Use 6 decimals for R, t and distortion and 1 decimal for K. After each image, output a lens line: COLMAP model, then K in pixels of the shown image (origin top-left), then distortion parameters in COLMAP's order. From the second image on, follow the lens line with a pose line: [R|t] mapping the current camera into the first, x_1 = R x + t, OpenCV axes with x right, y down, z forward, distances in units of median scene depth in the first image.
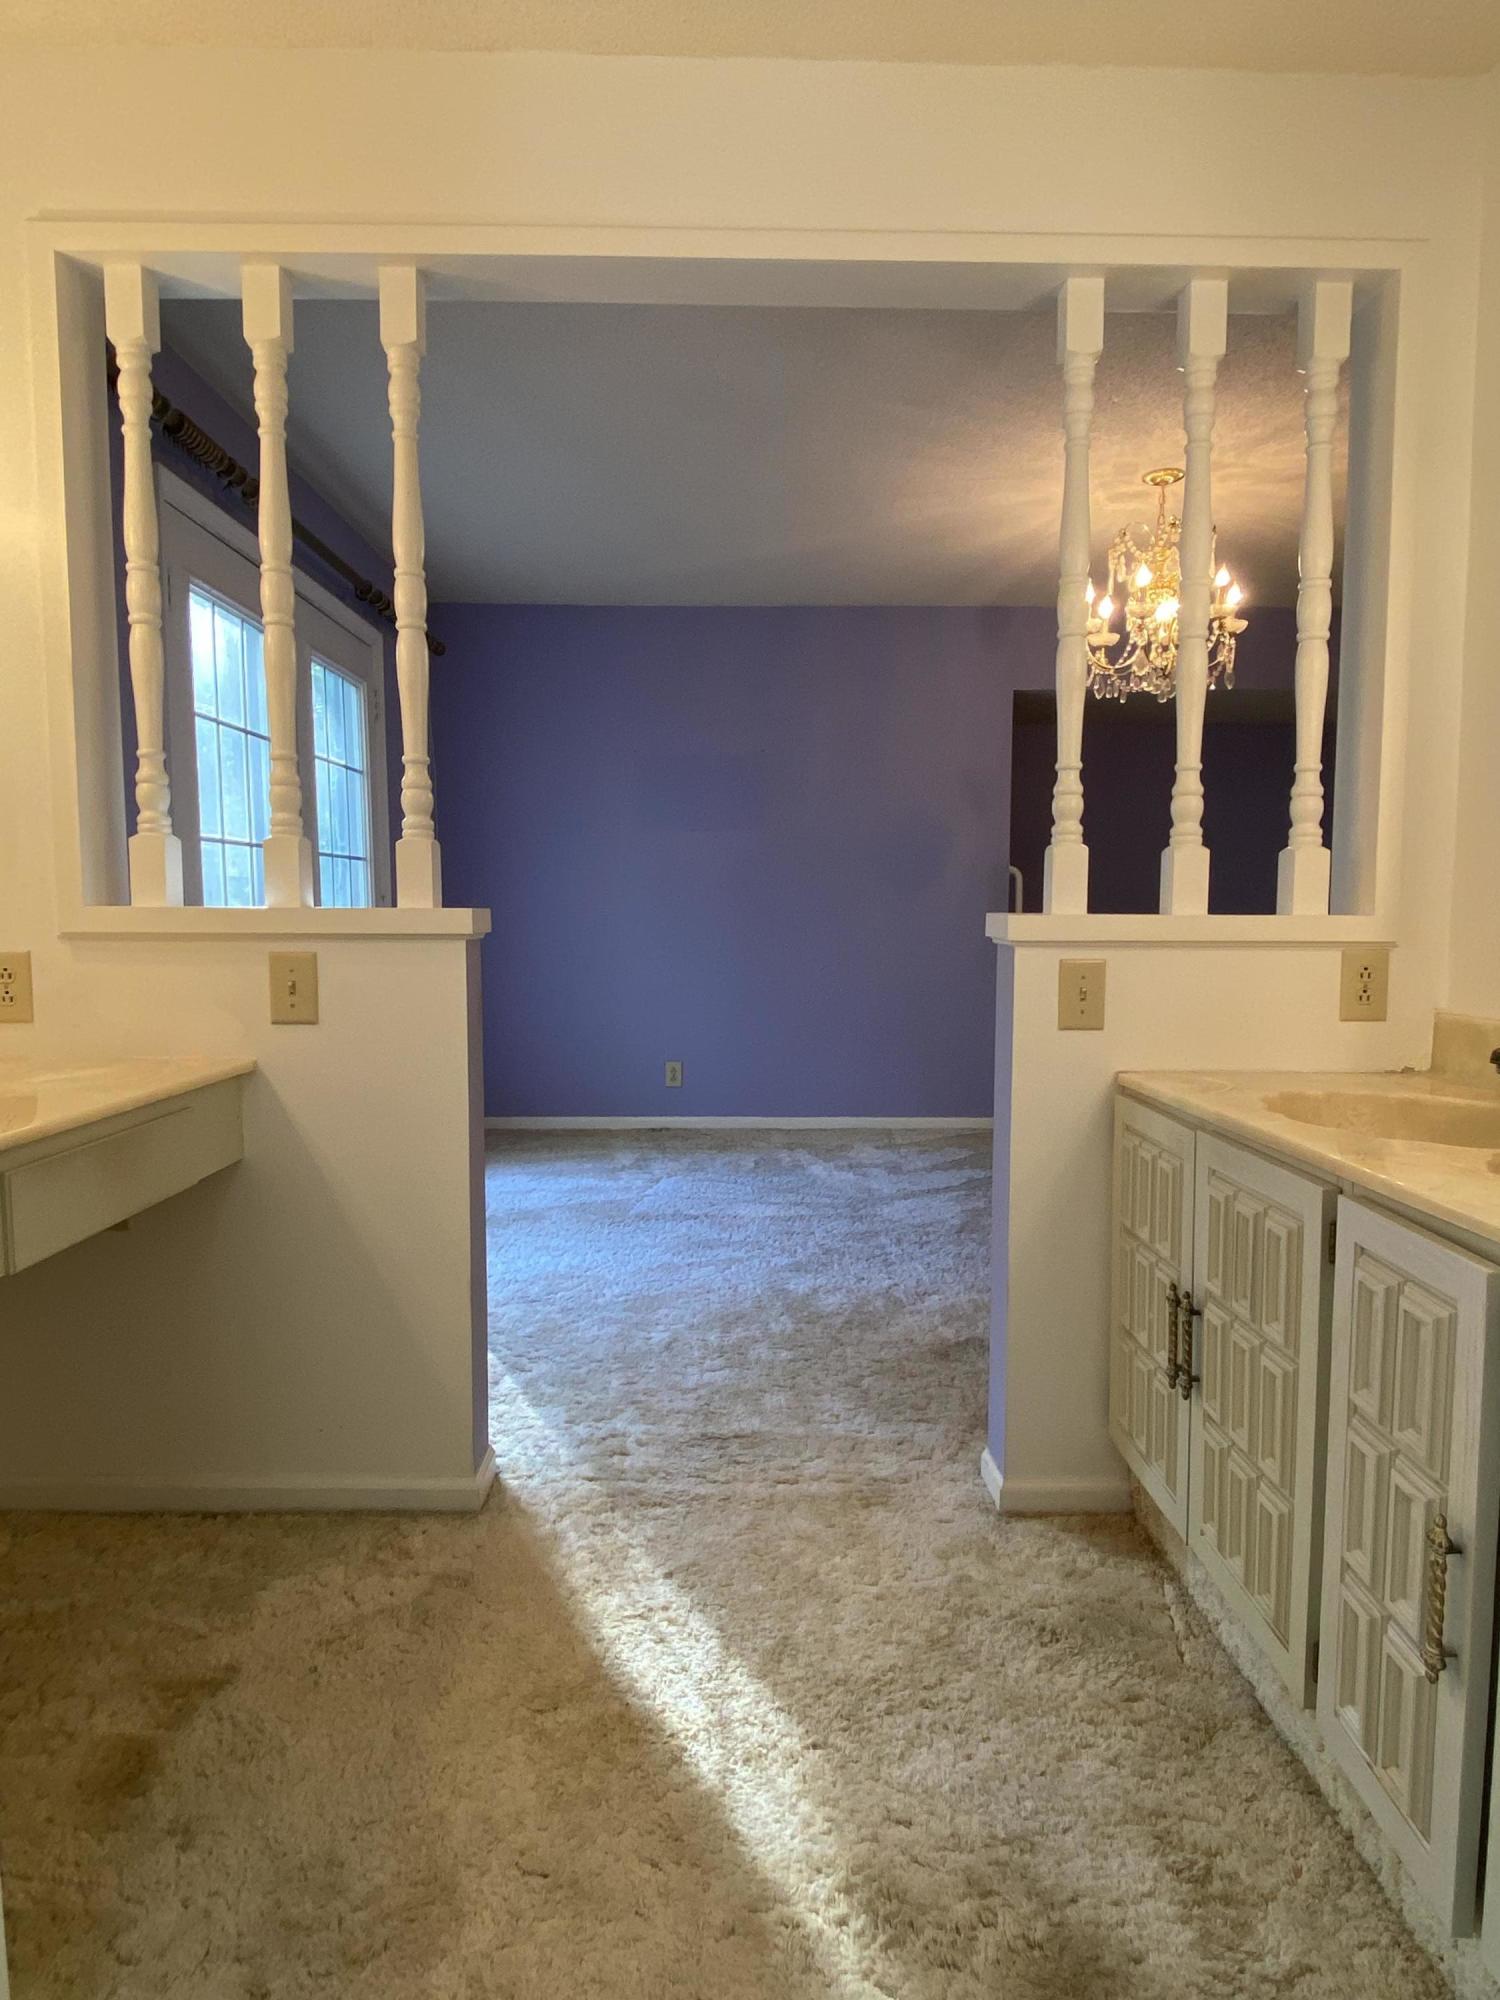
lens RADIAL K [[1145.0, 0, 751.4], [0, 1145.0, 998.0], [0, 0, 1]] dist [0.005847, -0.004868]
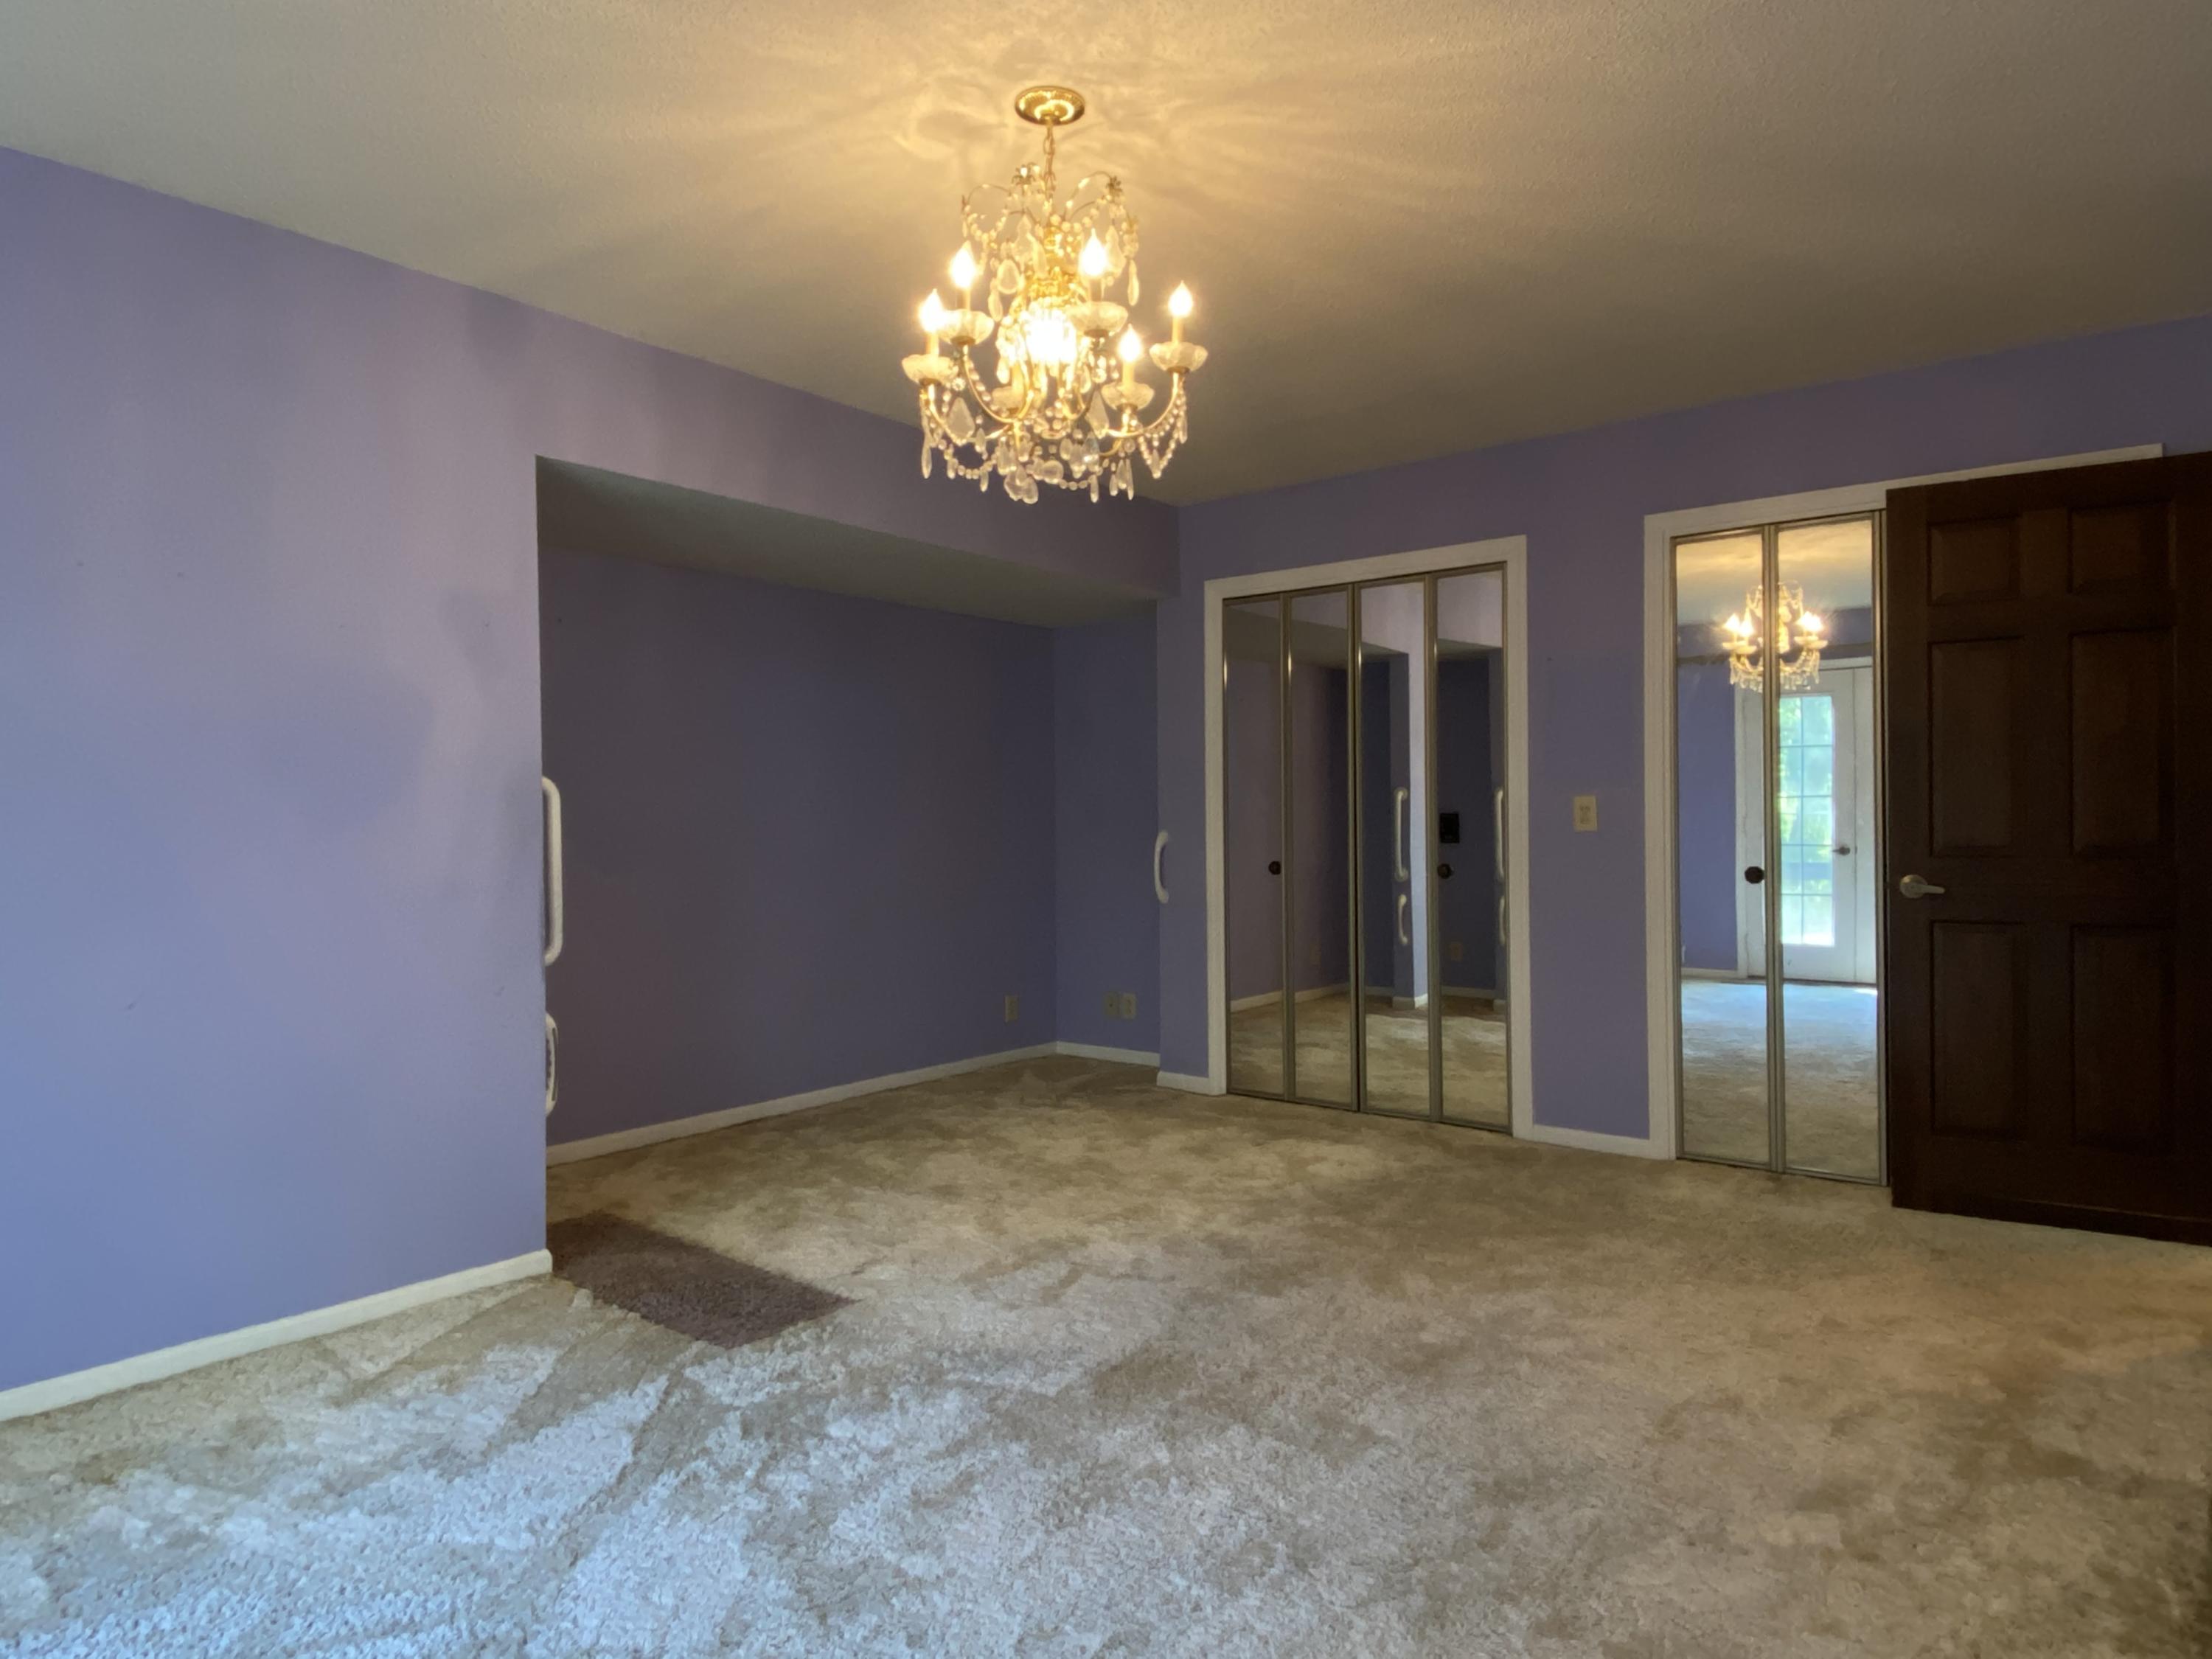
lens RADIAL K [[1369.9, 0, 1103.5], [0, 1369.9, 831.3], [0, 0, 1]] dist [0.022793, -0.019449]
pose [[0.639006, -0.011924, 0.769109, -0.144566], [0.067841, 0.996857, -0.040910, -0.063780], [-0.766204, 0.078319, 0.637807, 0.543263]]
